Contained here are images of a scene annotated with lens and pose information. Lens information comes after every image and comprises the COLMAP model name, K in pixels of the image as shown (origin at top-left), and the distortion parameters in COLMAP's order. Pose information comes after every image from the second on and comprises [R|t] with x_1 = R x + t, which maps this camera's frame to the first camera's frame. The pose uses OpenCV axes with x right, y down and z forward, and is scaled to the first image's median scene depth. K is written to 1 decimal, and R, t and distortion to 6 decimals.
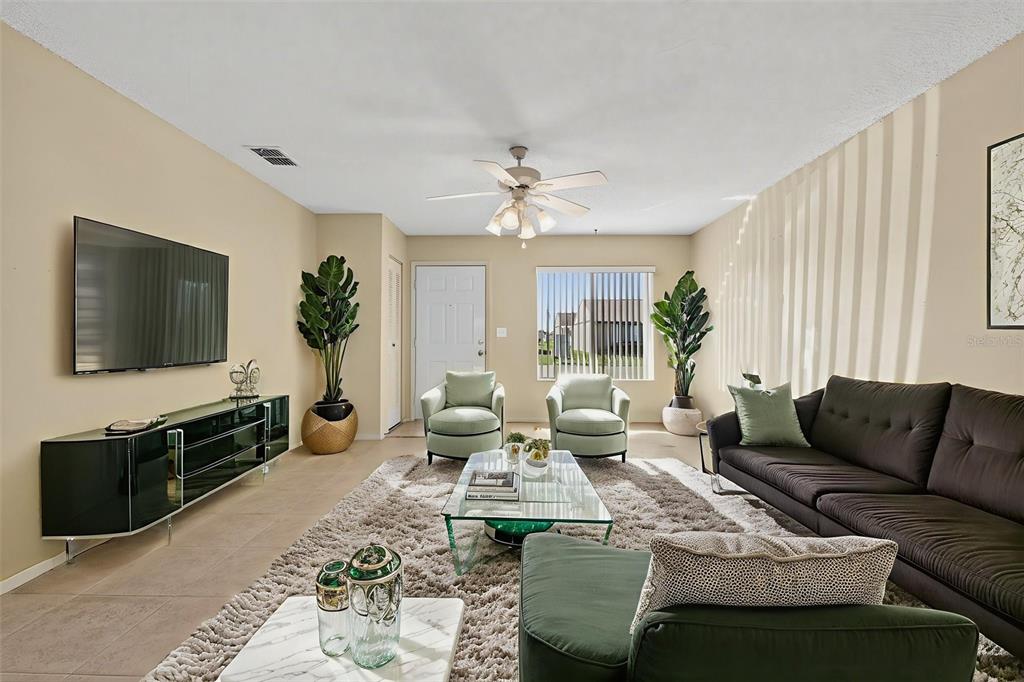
lens RADIAL K [[423.2, 0, 507.8], [0, 423.2, 330.9], [0, 0, 1]] dist [-0.000139, 0.000034]
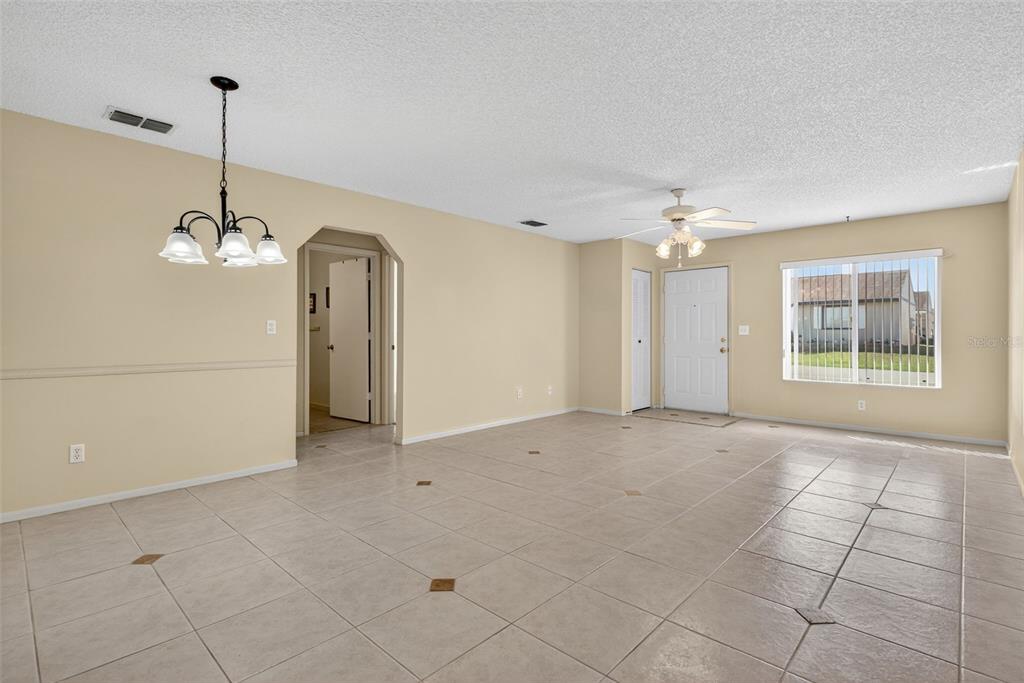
lens RADIAL K [[488.2, 0, 509.6], [0, 488.2, 337.5], [0, 0, 1]] dist [-0.000942, -0.000358]
pose [[0.742503, 0.004991, -0.669824, 0.360827], [0.008098, 0.999832, 0.016427, -0.003572], [0.669793, -0.017621, 0.742339, -0.259930]]
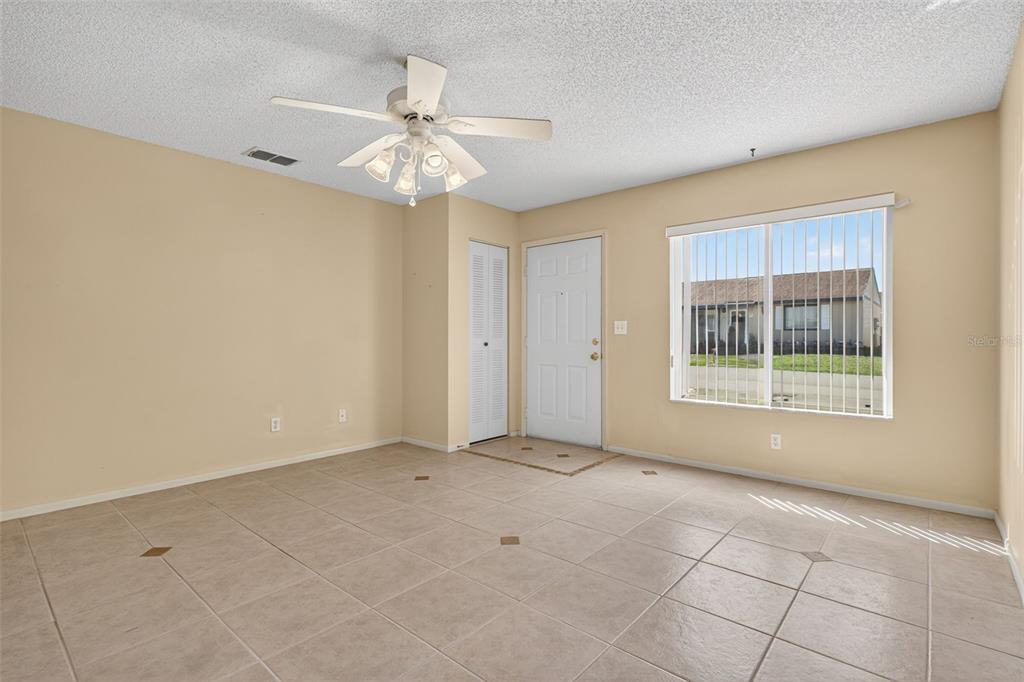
lens RADIAL K [[485.6, 0, 513.8], [0, 485.6, 341.1], [0, 0, 1]] dist [0.001938, 0.000176]
pose [[0.770966, 0.006205, -0.636846, 0.370375], [0.008487, 0.999764, 0.020016, 0.007980], [0.636820, -0.020837, 0.770731, 0.264242]]
